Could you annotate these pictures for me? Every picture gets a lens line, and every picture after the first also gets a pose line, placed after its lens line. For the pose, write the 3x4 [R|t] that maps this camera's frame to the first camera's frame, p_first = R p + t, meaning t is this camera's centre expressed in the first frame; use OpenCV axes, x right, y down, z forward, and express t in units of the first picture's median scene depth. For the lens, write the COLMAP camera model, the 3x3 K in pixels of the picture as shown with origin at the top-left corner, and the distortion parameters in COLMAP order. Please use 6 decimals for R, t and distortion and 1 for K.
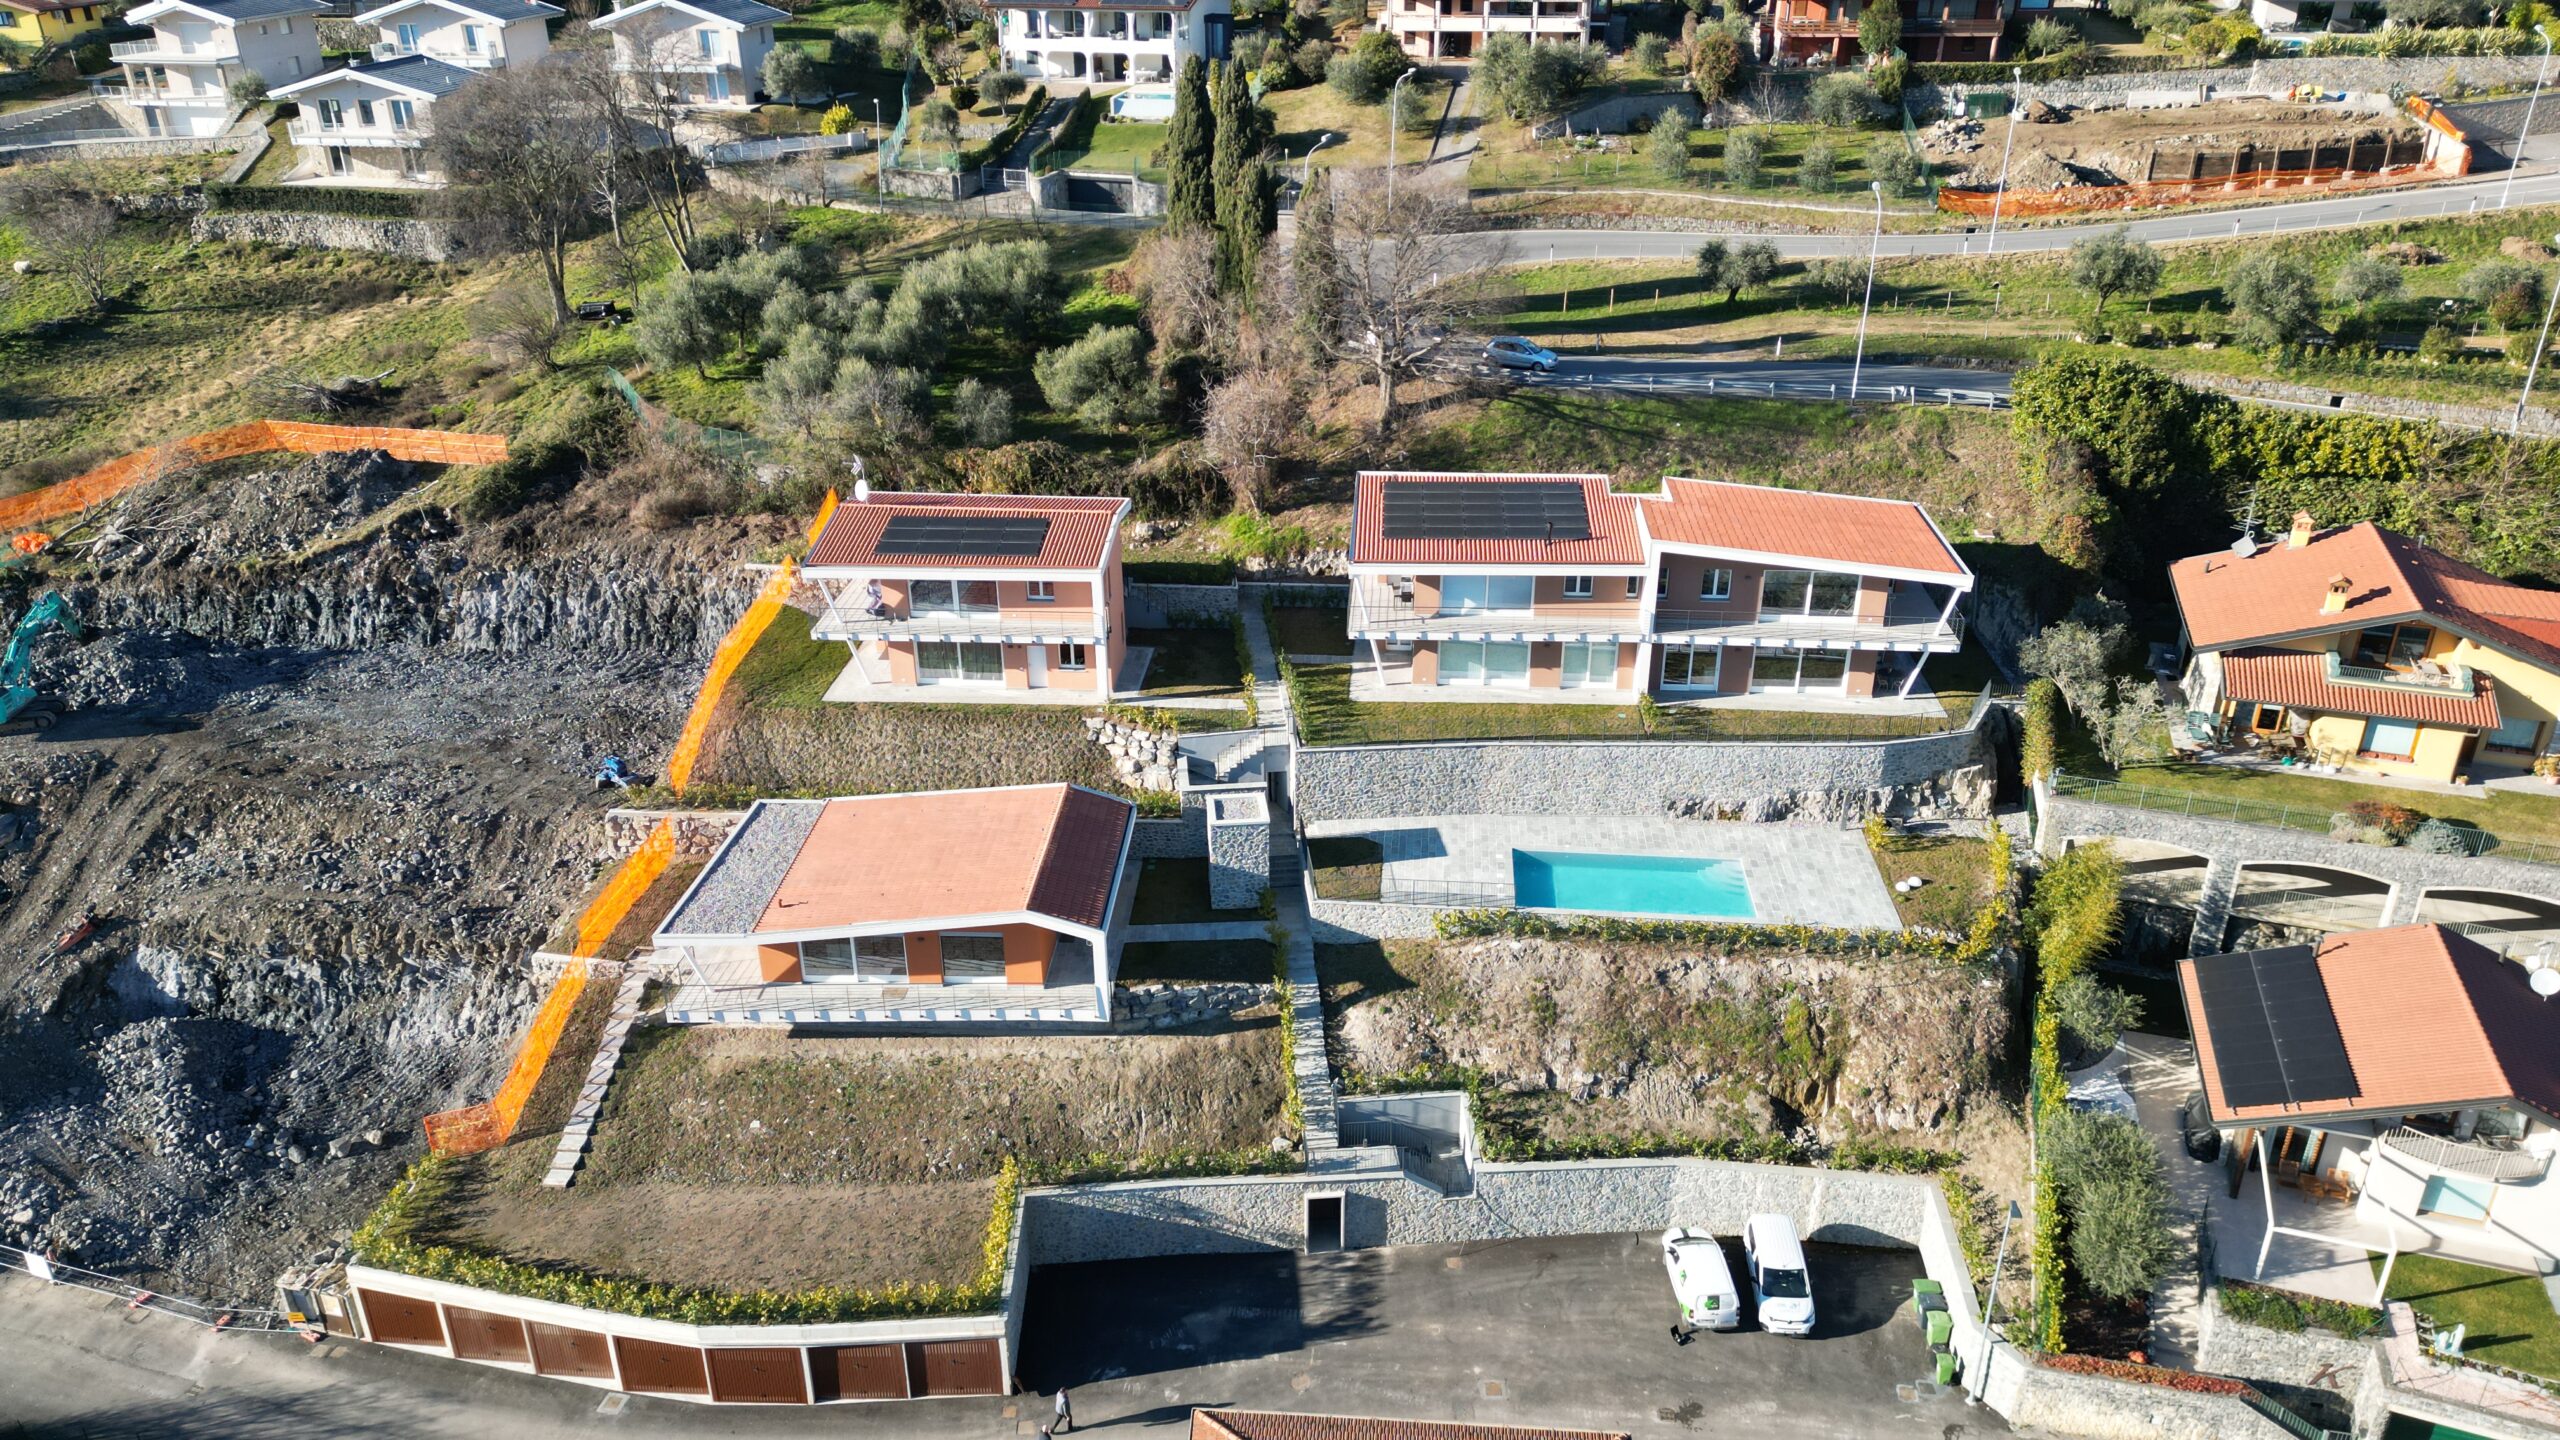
lens RADIAL K [[1788.5, 0, 1270.3], [0, 1788.5, 713.6], [0, 0, 1]] dist [0.088470, -0.082705]
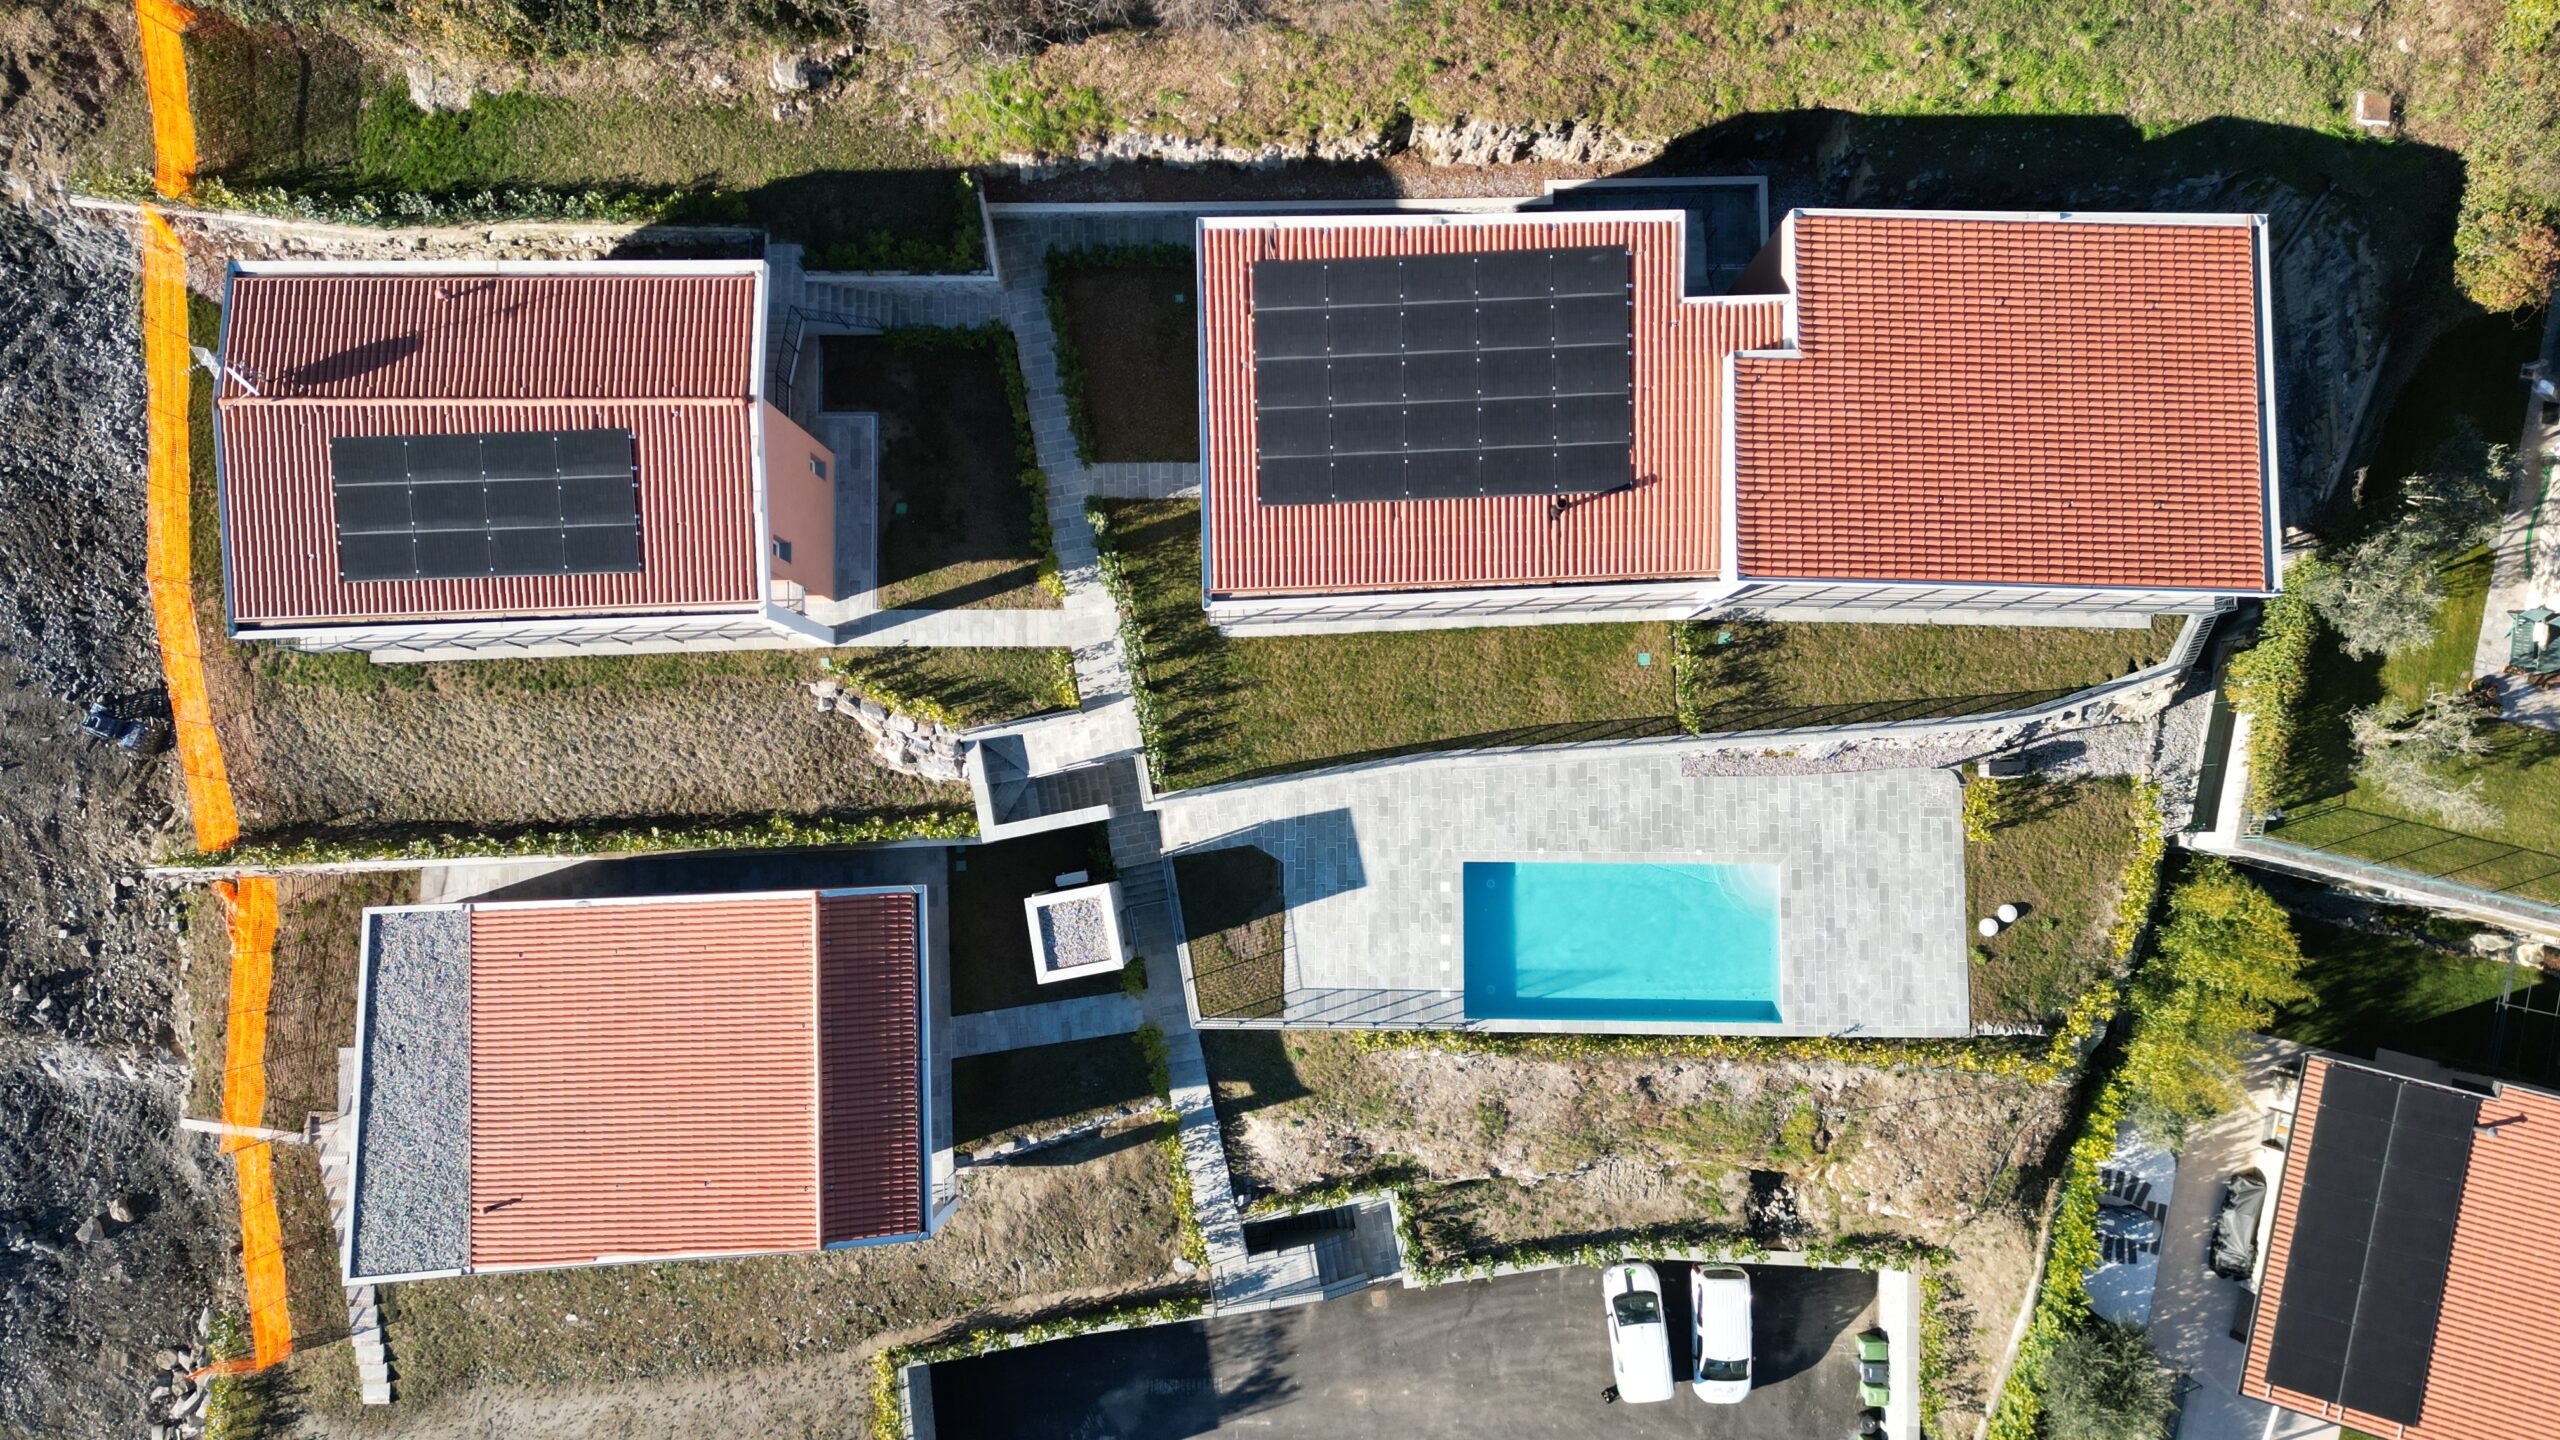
lens RADIAL K [[1788.5, 0, 1267.9], [0, 1788.5, 719.8], [0, 0, 1]] dist [0.088470, -0.082705]
pose [[0.995912, -0.090320, -0.001570, 0.062484], [0.045874, 0.490701, 0.870120, -0.563078], [-0.077818, -0.866634, 0.492838, 0.687835]]
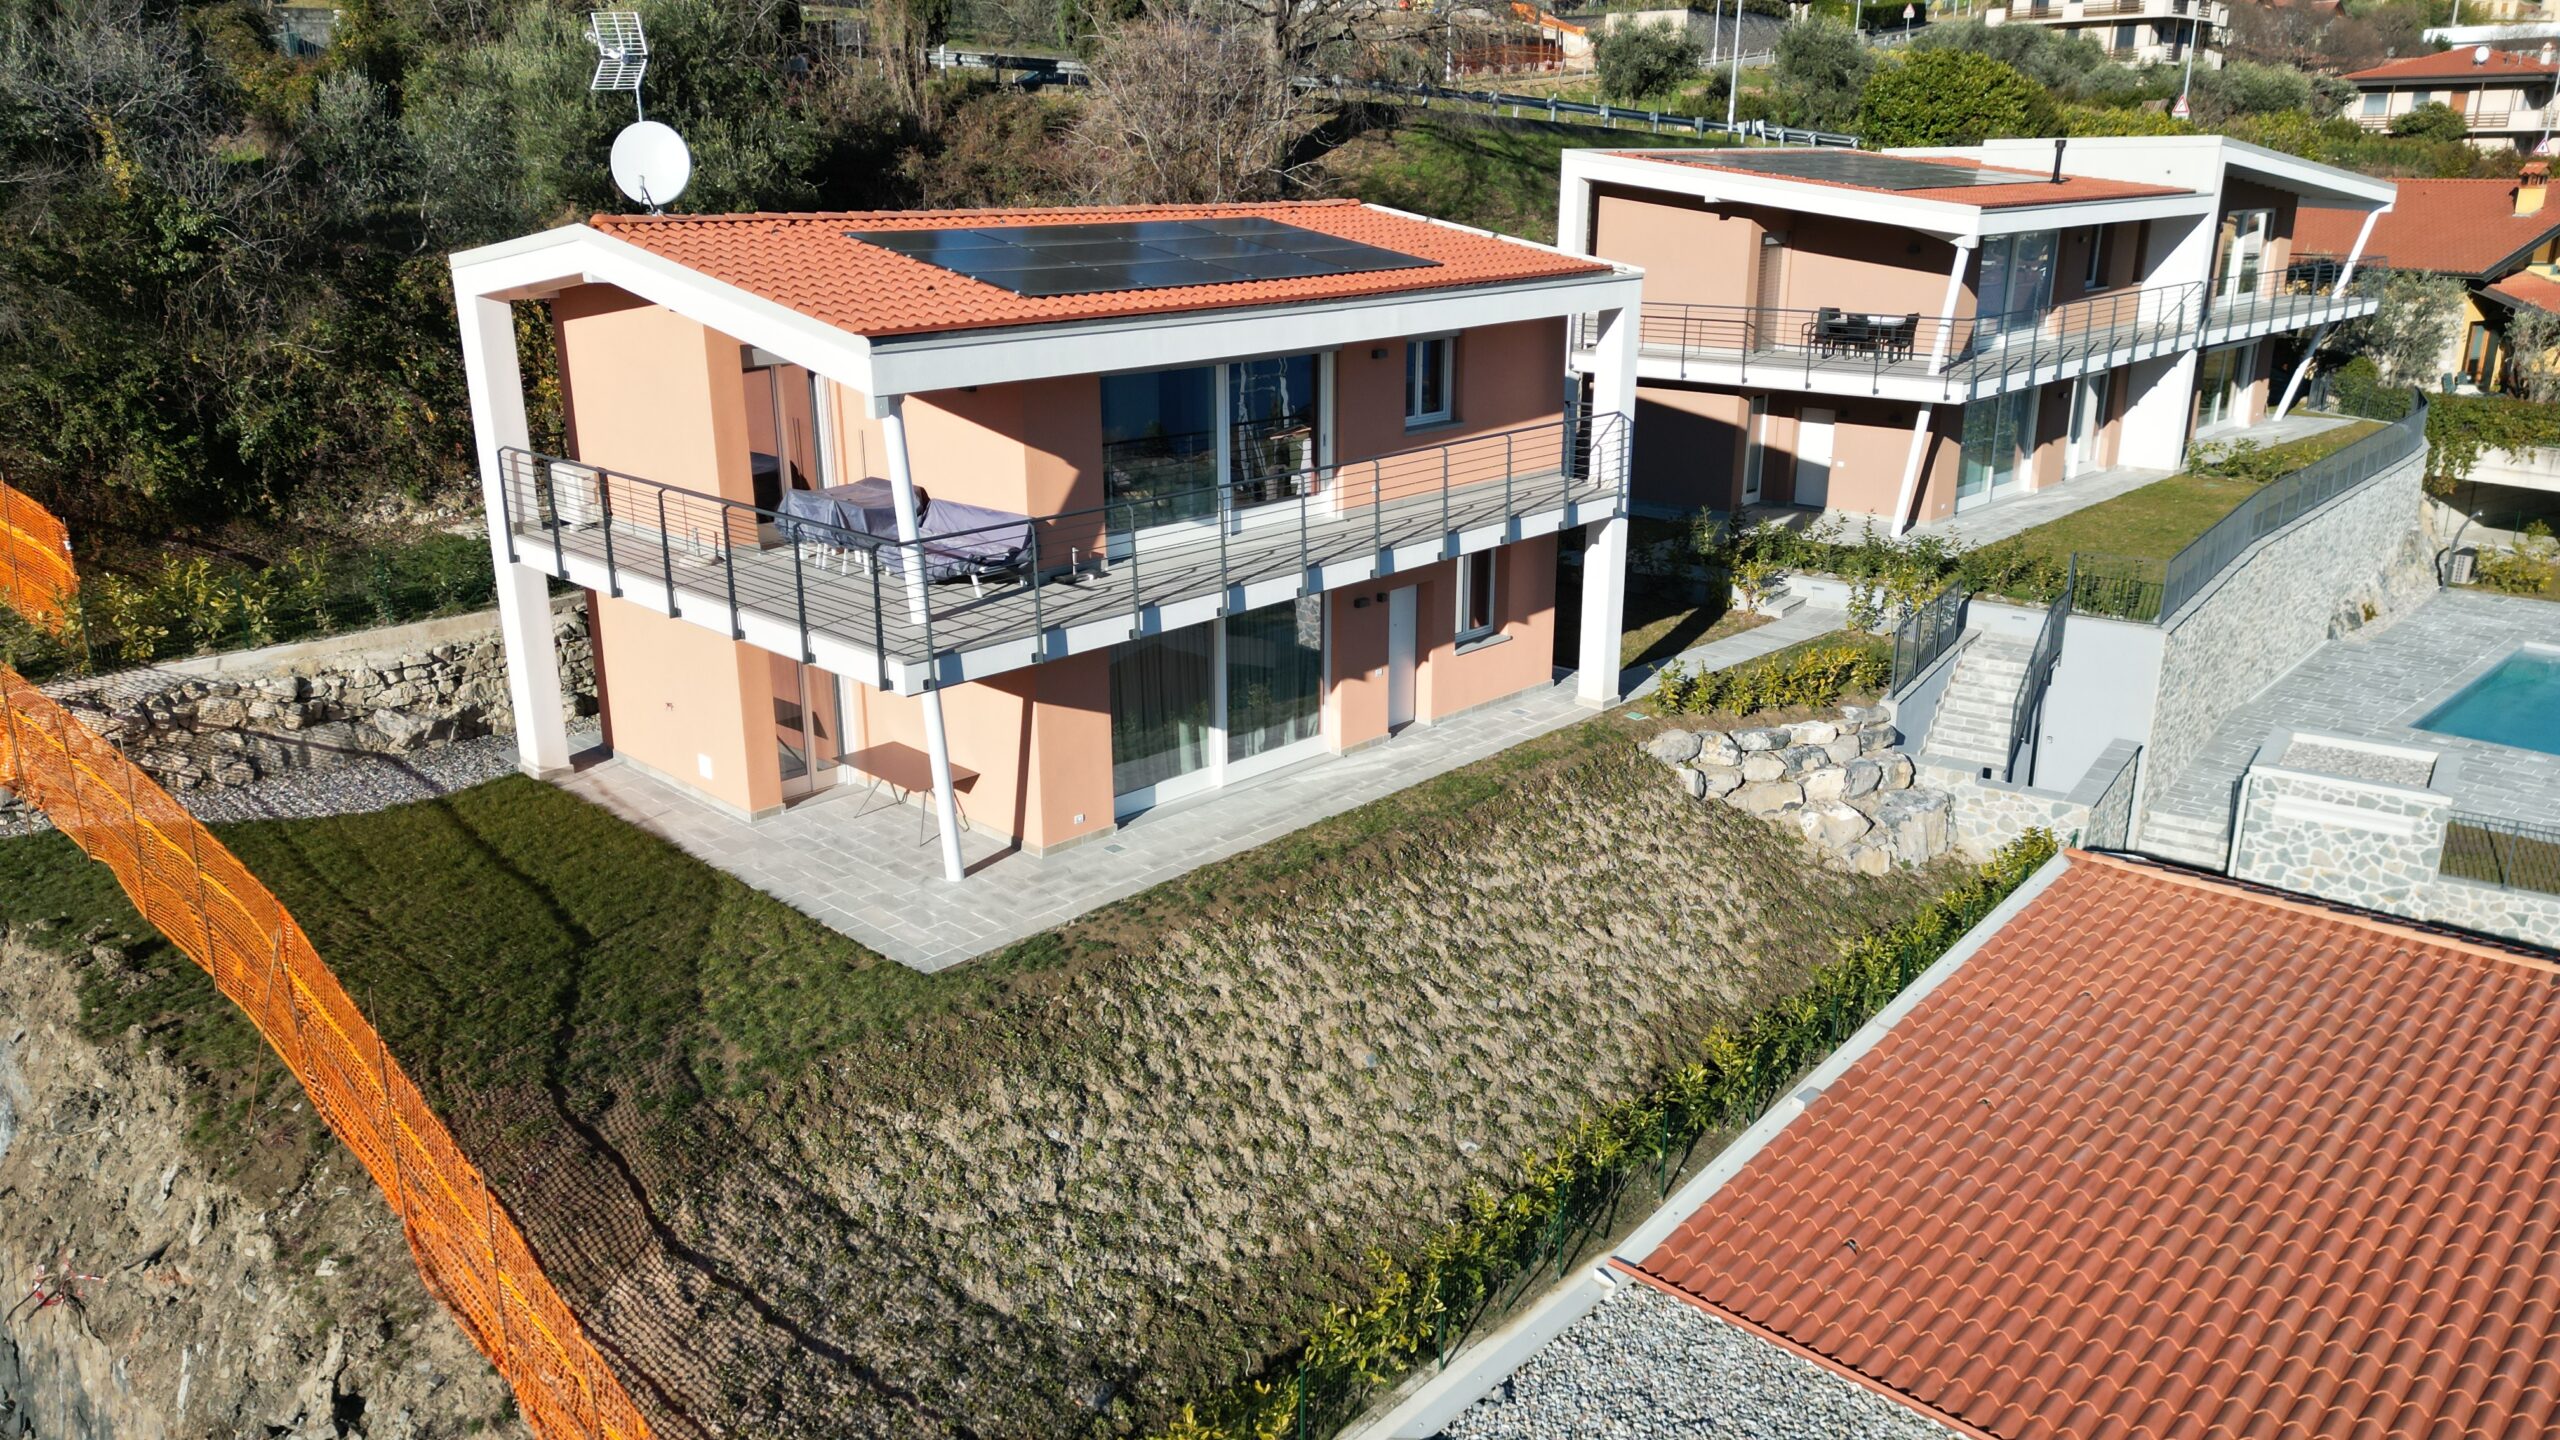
lens RADIAL K [[1788.5, 0, 1268.2], [0, 1788.5, 717.6], [0, 0, 1]] dist [0.088470, -0.082705]
pose [[0.645318, -0.221381, 0.731133, -0.404459], [0.331939, 0.943272, -0.007363, -0.023394], [-0.688027, 0.247443, 0.682195, 0.855773]]
